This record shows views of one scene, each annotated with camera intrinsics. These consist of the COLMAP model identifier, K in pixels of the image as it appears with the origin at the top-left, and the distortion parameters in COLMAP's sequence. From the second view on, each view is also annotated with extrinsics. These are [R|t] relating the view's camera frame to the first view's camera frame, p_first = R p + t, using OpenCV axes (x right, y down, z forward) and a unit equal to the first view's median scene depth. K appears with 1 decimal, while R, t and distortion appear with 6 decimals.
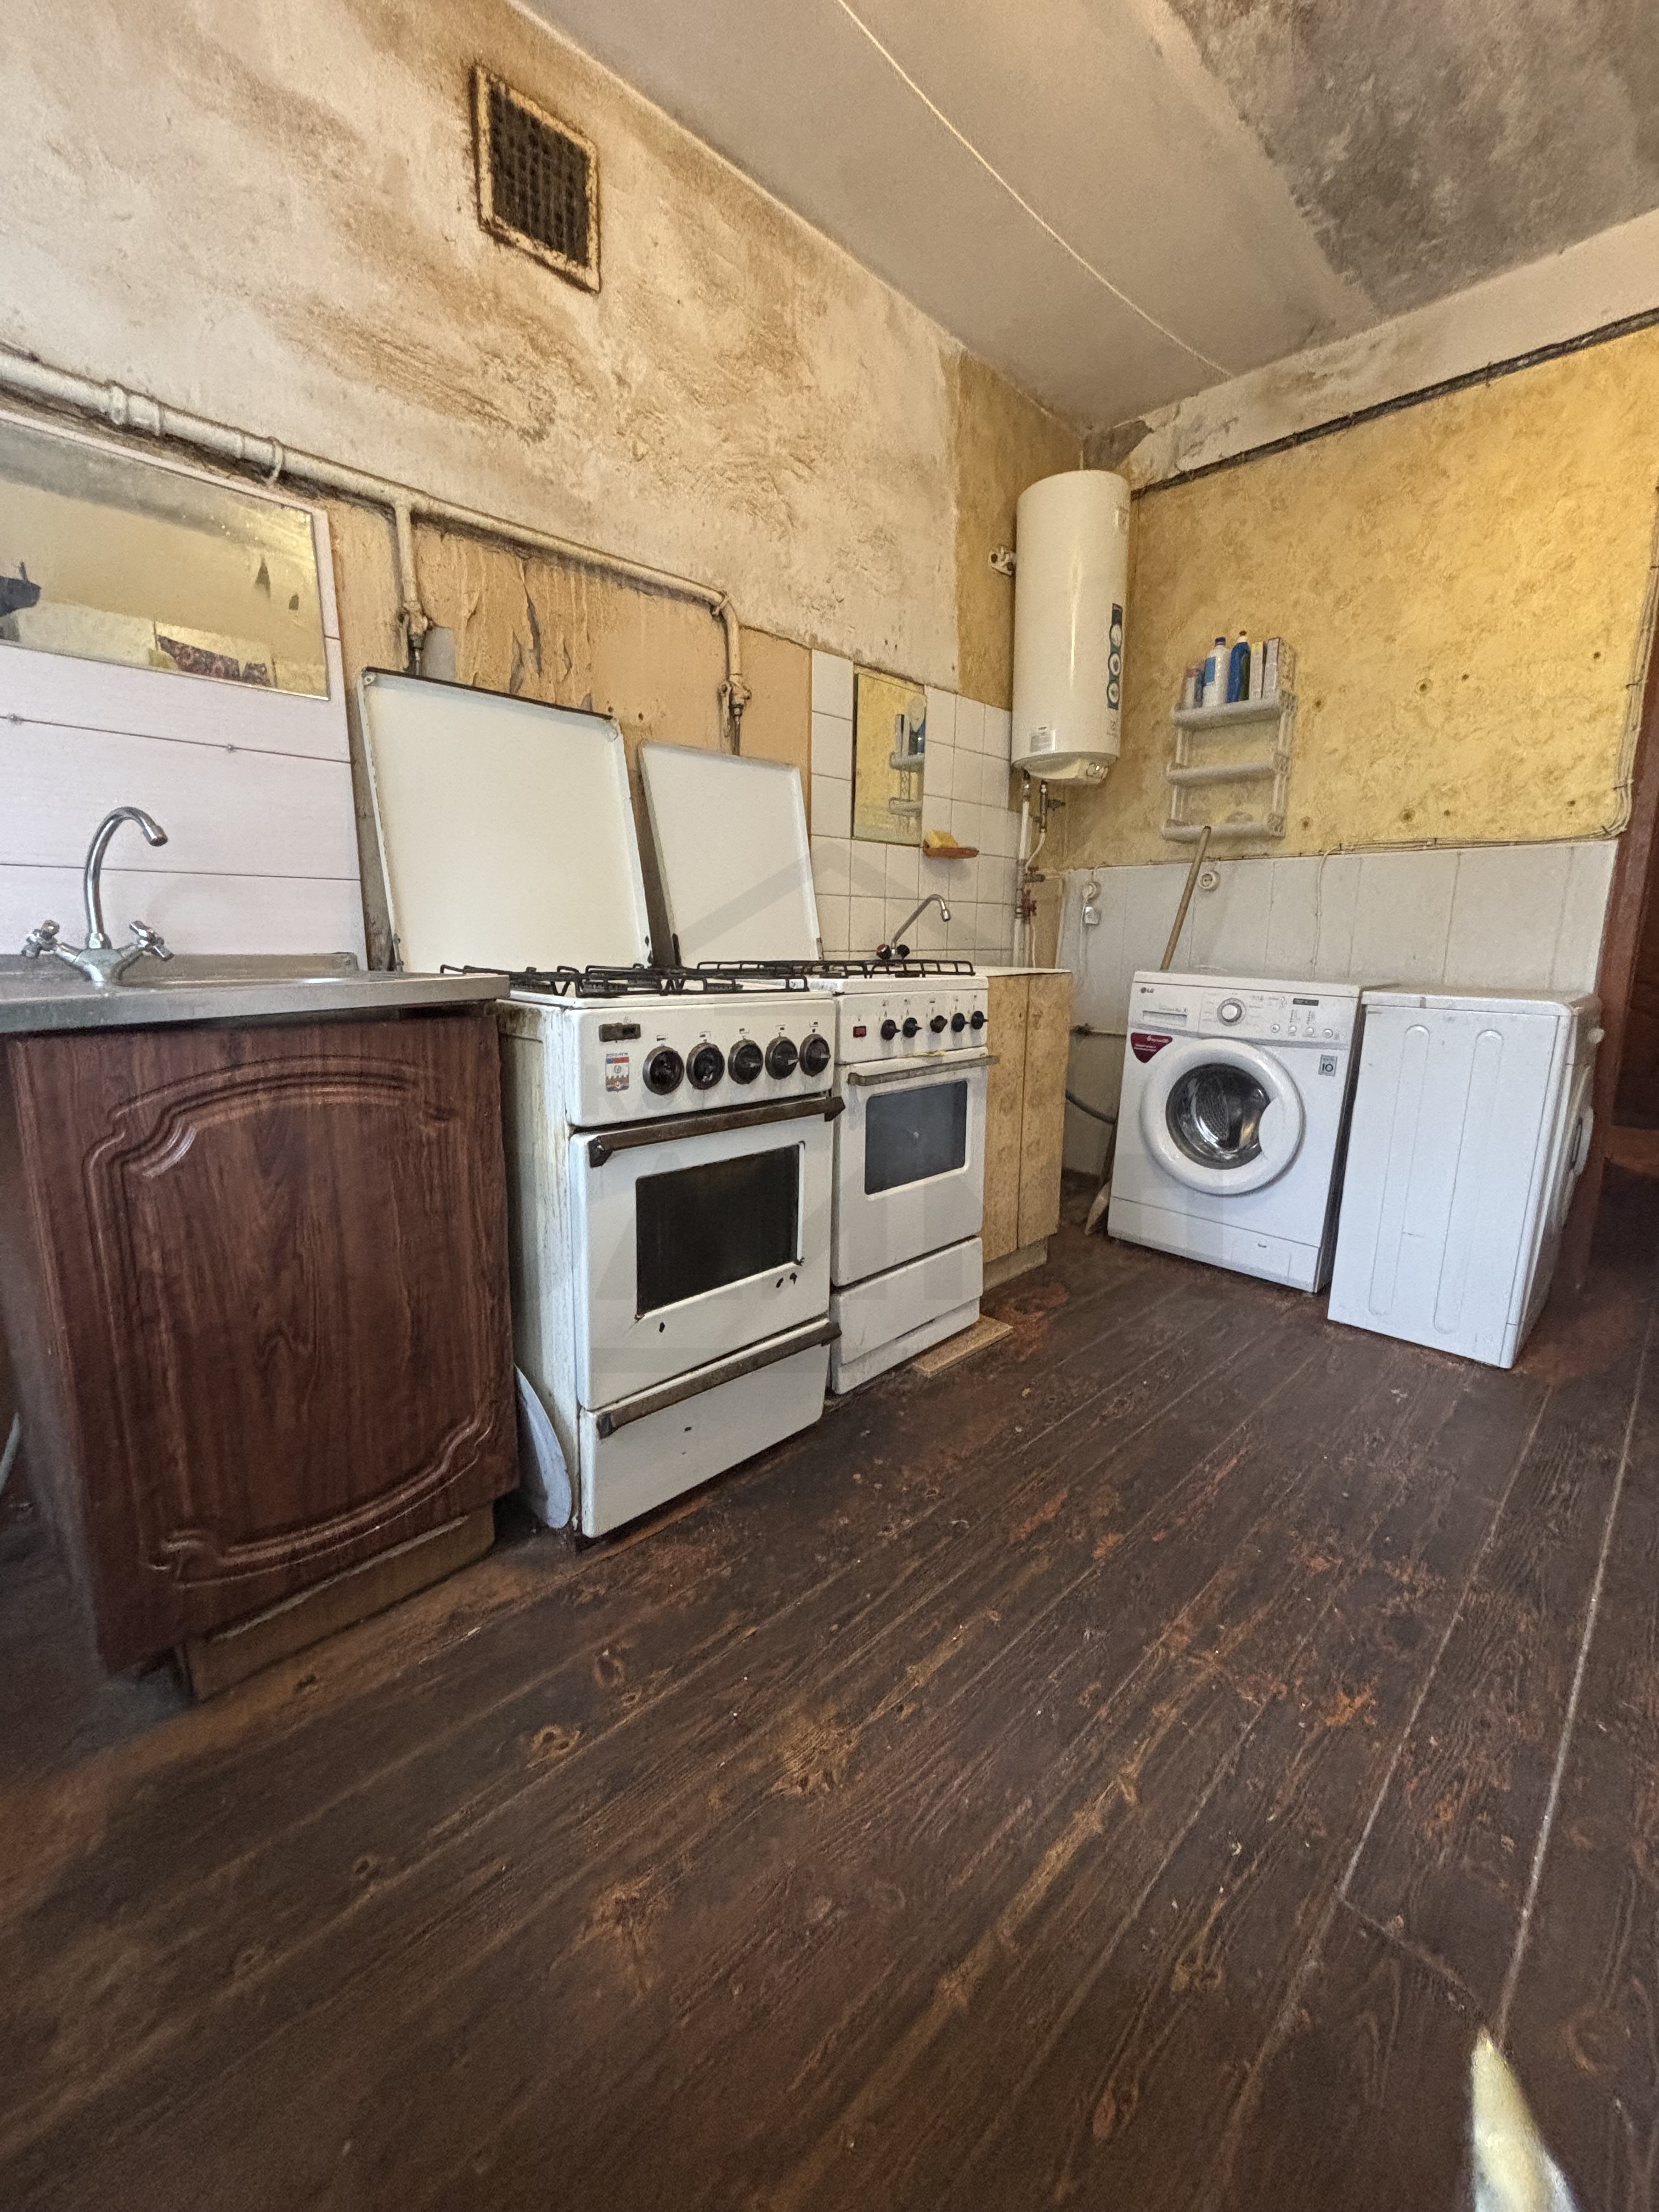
lens RADIAL K [[898.2, 0, 822.6], [0, 898.2, 1101.6], [0, 0, 1]] dist [-0.001953, 0.002566]
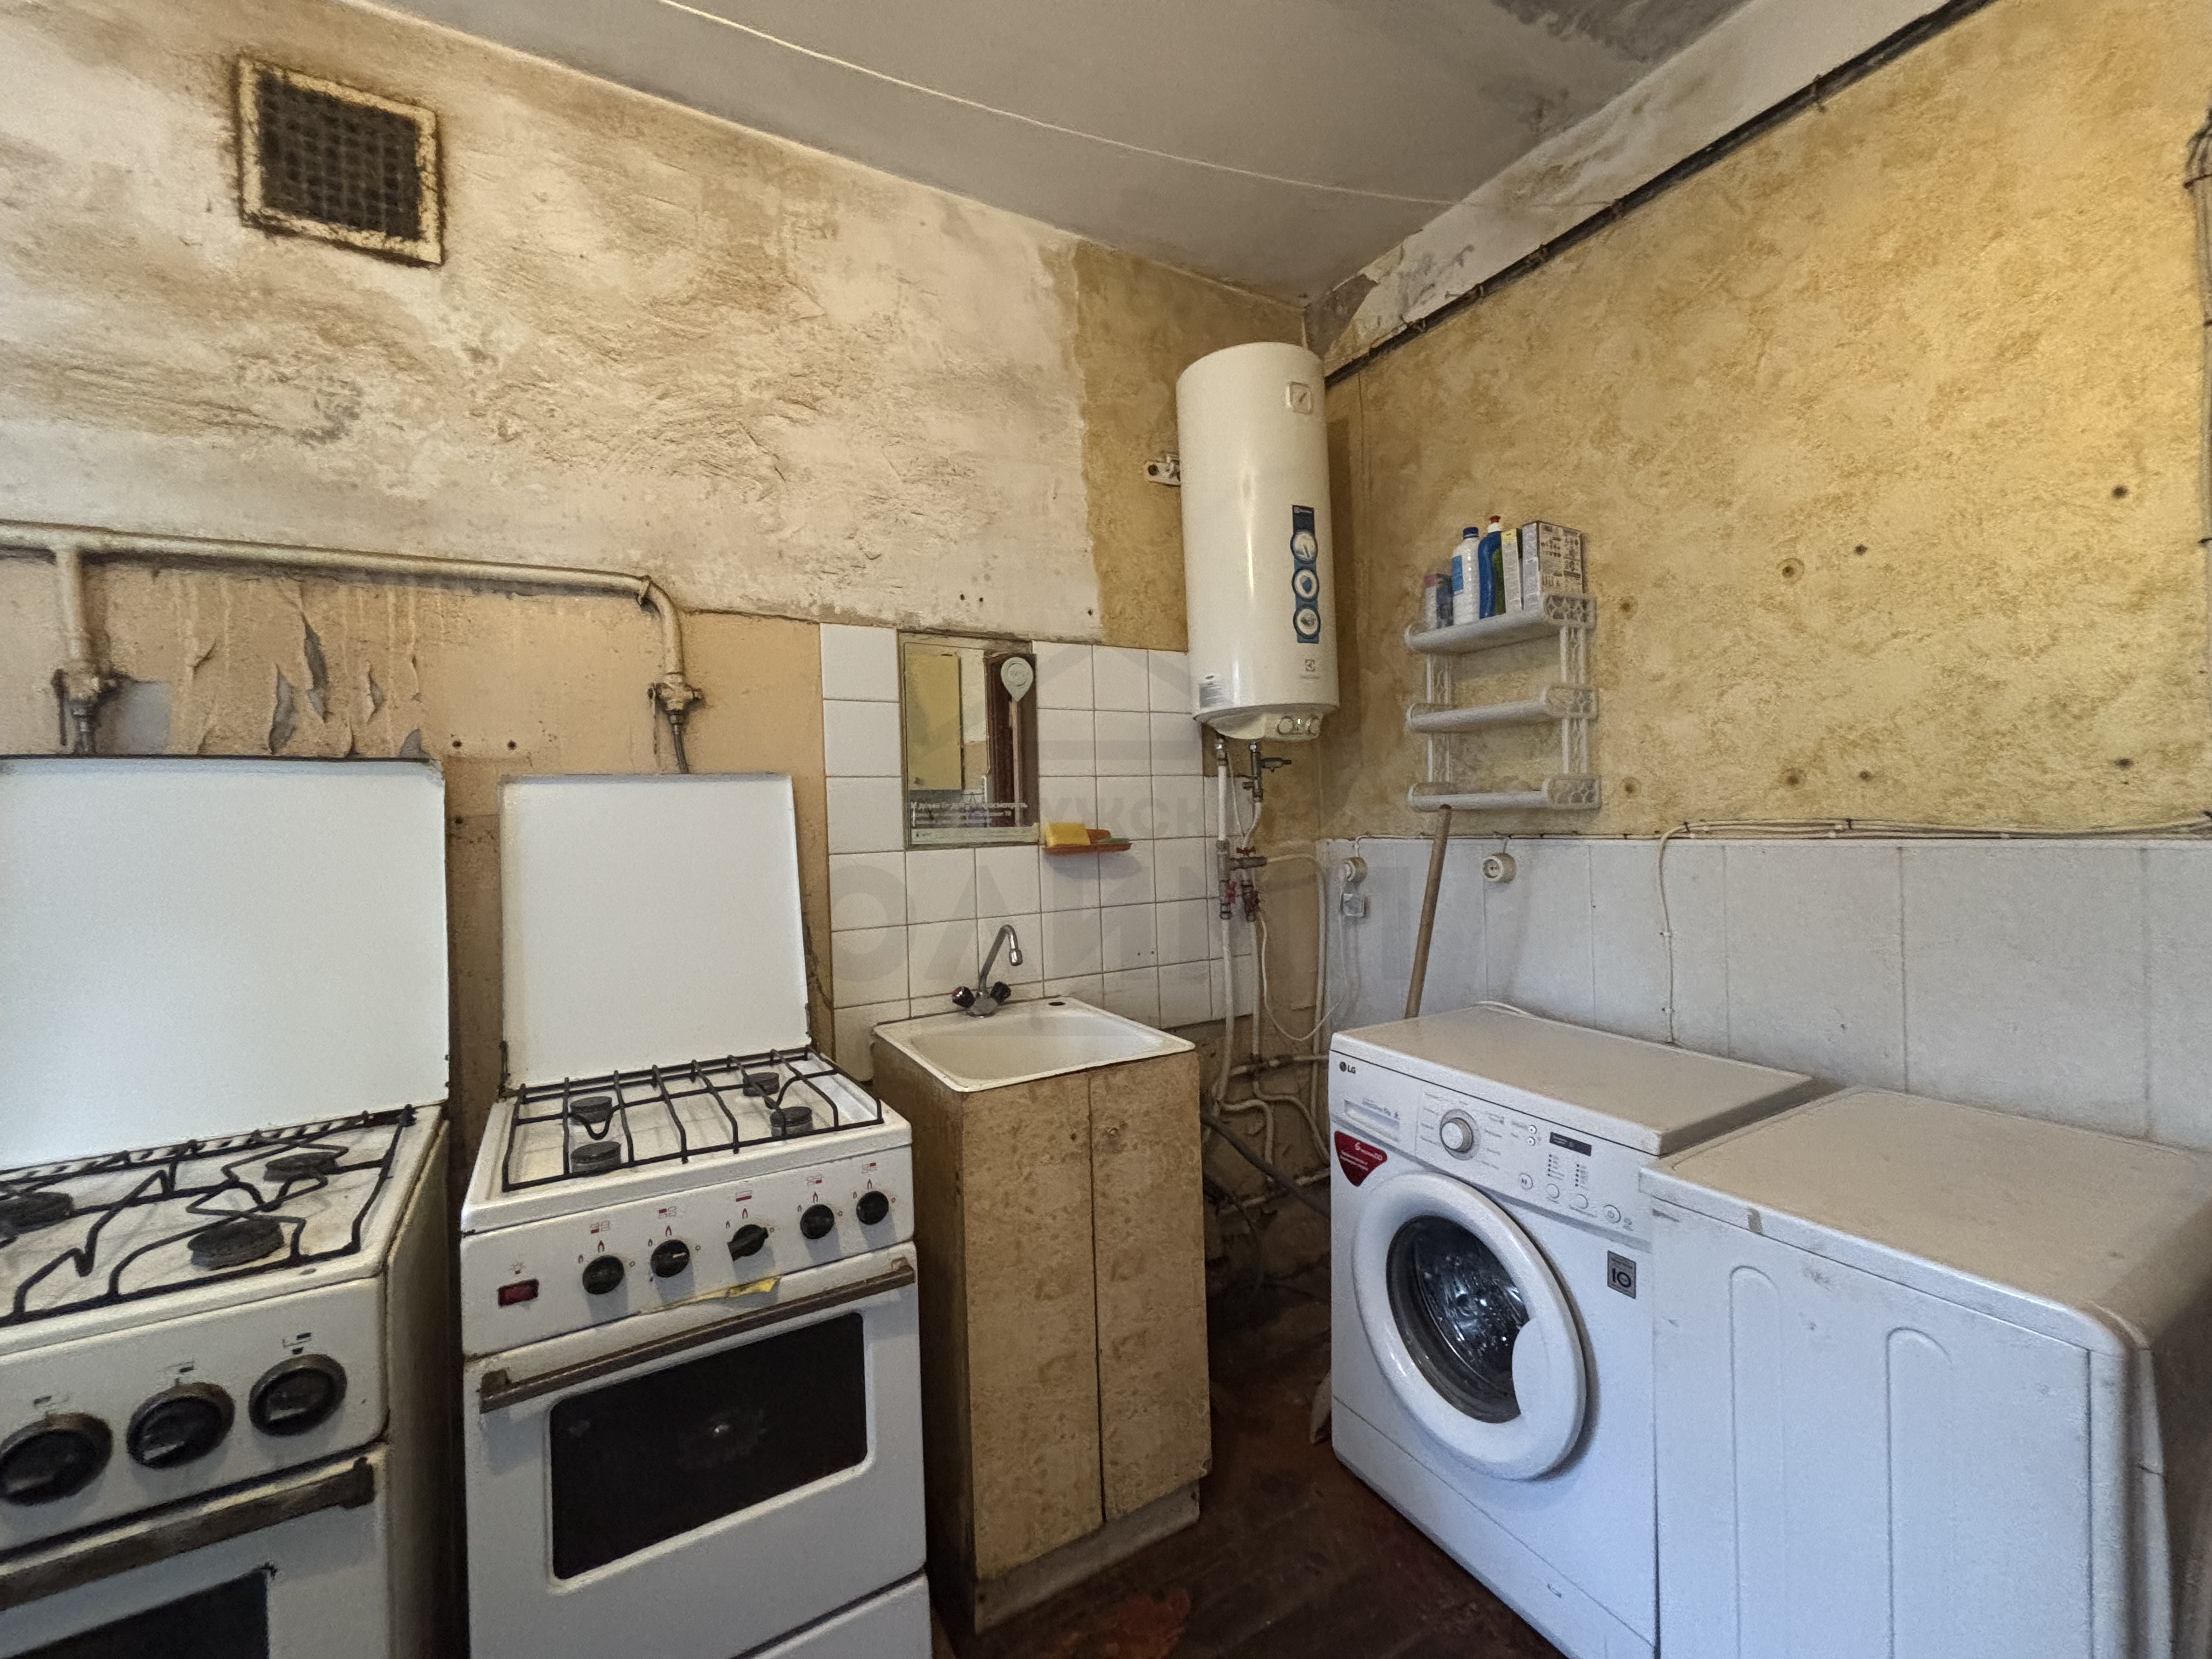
lens RADIAL K [[898.2, 0, 1099.5], [0, 898.2, 822.7], [0, 0, 1]] dist [-0.001953, 0.002566]
pose [[0.962331, -0.036493, -0.269420, 0.413041], [-0.010888, 0.984983, -0.172307, -0.204966], [0.271662, 0.168750, 0.947483, 0.366521]]
